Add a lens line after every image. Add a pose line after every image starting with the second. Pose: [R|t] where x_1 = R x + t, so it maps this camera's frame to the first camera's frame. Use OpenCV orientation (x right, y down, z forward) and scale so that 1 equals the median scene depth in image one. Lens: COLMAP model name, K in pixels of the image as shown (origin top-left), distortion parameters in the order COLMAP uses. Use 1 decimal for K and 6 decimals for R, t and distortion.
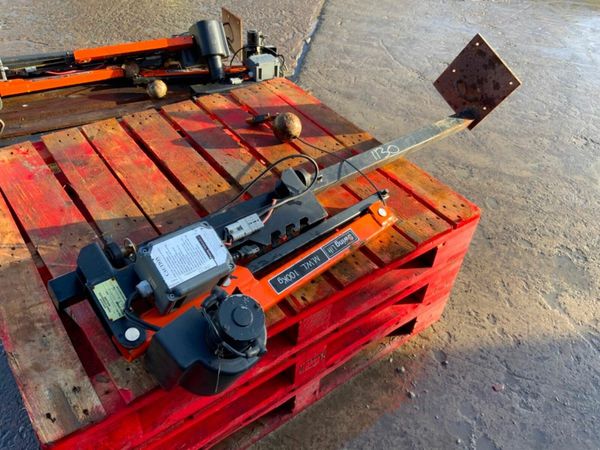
lens RADIAL K [[495.8, 0, 300.0], [0, 495.8, 225.0], [0, 0, 1]] dist [0.085958, -0.172030]
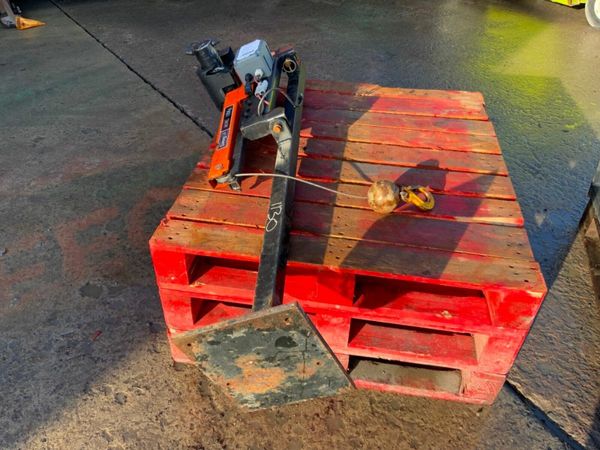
lens RADIAL K [[495.8, 0, 300.0], [0, 495.8, 225.0], [0, 0, 1]] dist [0.085958, -0.172030]
pose [[-0.706488, 0.361360, -0.608518, 0.754304], [-0.517595, 0.322582, 0.792487, -0.955368], [0.482670, 0.874848, -0.040862, 1.206103]]
